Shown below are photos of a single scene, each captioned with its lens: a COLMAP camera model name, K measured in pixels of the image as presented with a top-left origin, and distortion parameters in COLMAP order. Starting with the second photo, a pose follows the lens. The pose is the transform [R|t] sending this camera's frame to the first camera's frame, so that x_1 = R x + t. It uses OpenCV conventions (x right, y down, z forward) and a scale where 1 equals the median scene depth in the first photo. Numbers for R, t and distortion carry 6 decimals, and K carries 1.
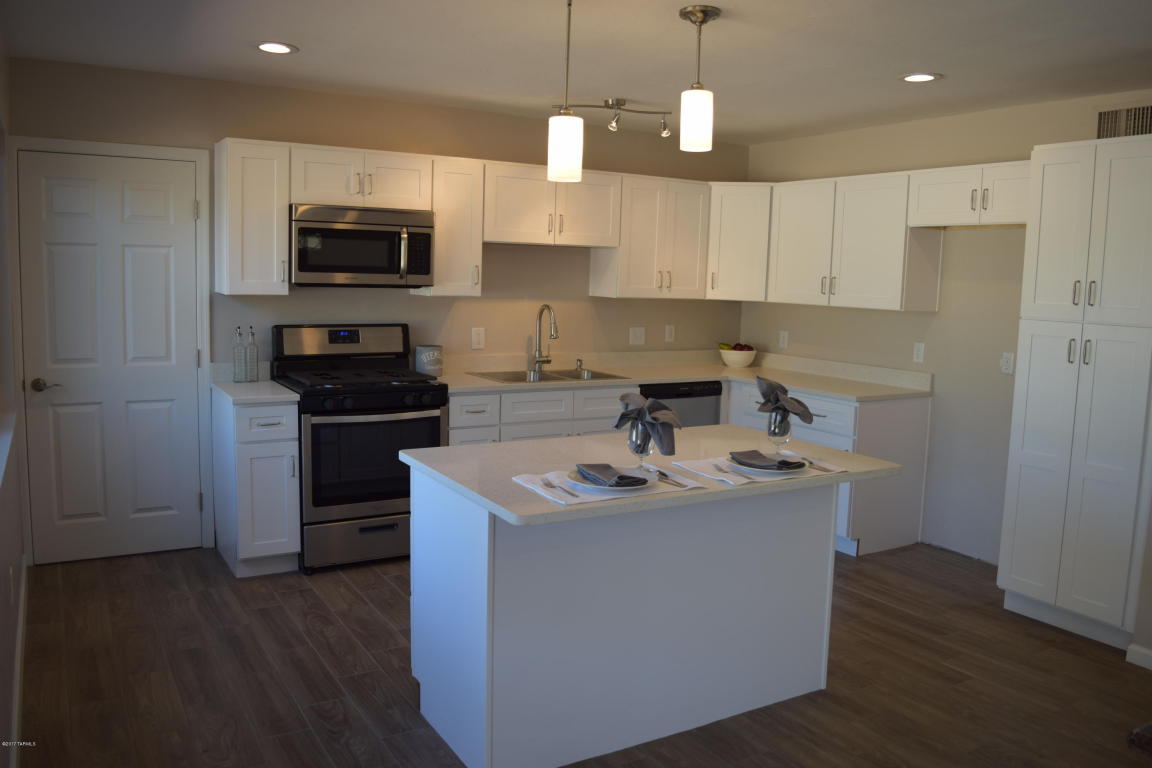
lens RADIAL K [[910.0, 0, 580.5], [0, 910.0, 380.7], [0, 0, 1]] dist [-0.091907, 0.019238]
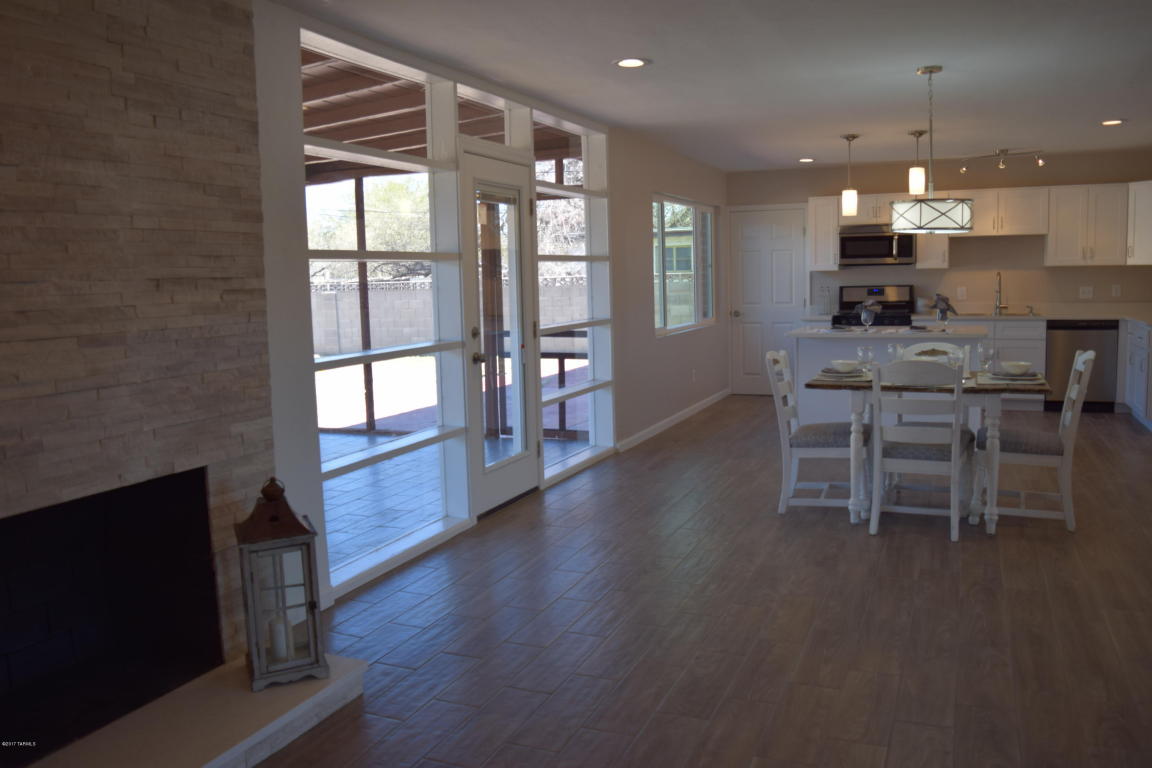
lens RADIAL K [[910.0, 0, 574.7], [0, 910.0, 386.3], [0, 0, 1]] dist [-0.091907, 0.019238]
pose [[0.580032, 0.053301, -0.812848, 0.924825], [-0.051708, 0.998254, 0.028561, 0.128423], [0.812951, 0.025465, 0.581775, -0.614211]]
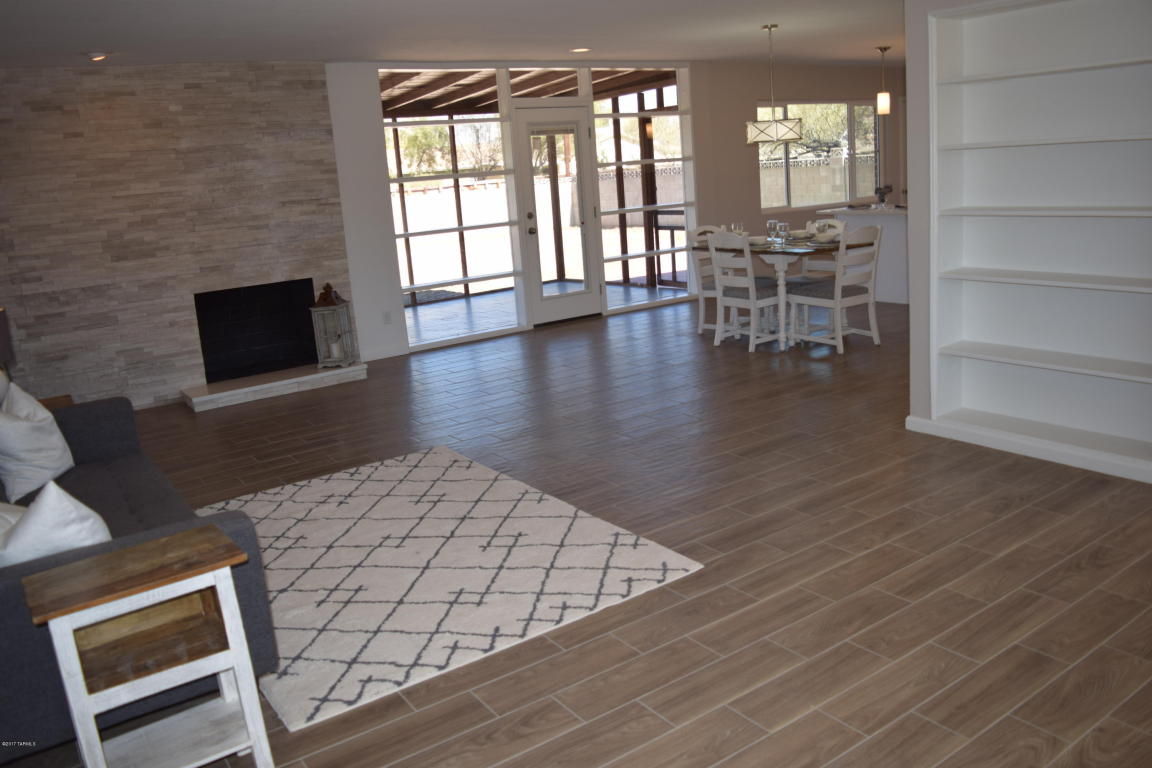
lens RADIAL K [[910.0, 0, 575.7], [0, 910.0, 379.8], [0, 0, 1]] dist [-0.091907, 0.019238]
pose [[0.063150, 0.191691, -0.979422, 1.780570], [-0.040426, 0.981066, 0.189406, 0.079427], [0.997185, 0.027633, 0.069704, -0.139438]]
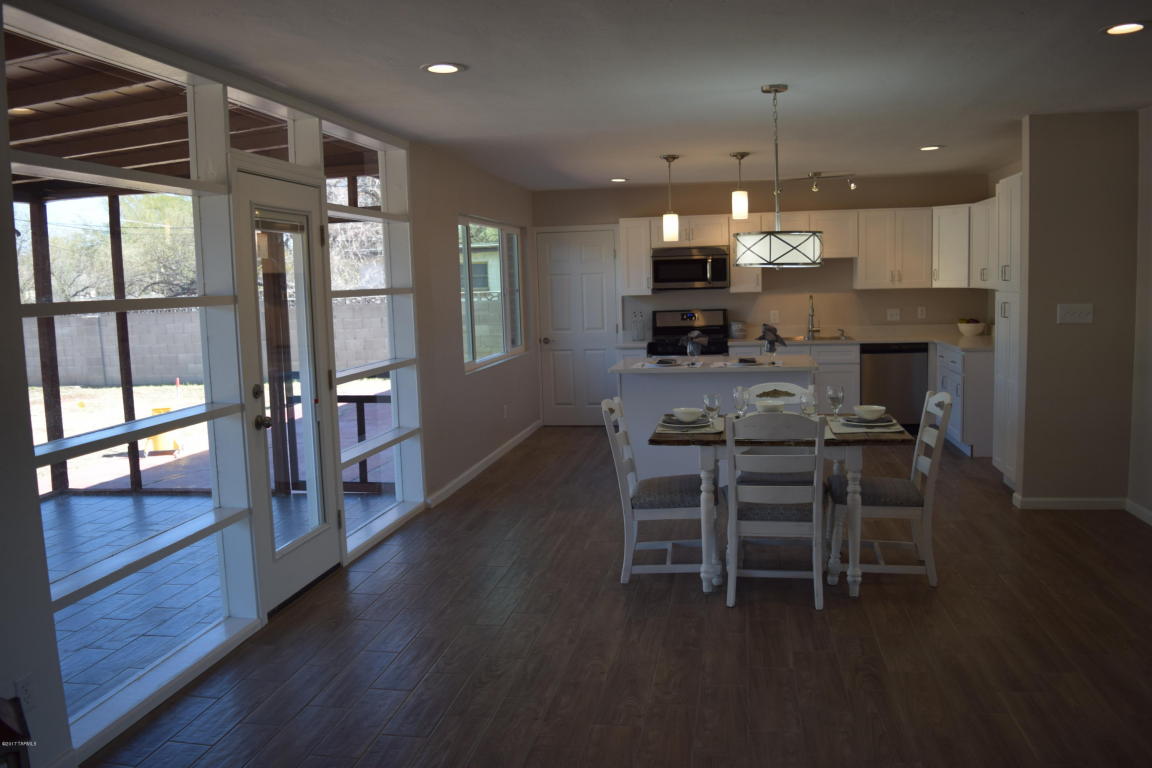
lens RADIAL K [[910.0, 0, 576.0], [0, 910.0, 386.0], [0, 0, 1]] dist [-0.091907, 0.019238]
pose [[0.749763, 0.023142, -0.661301, 0.794461], [-0.024771, 0.999669, 0.006898, 0.085767], [0.661242, 0.011209, 0.750089, -0.539990]]
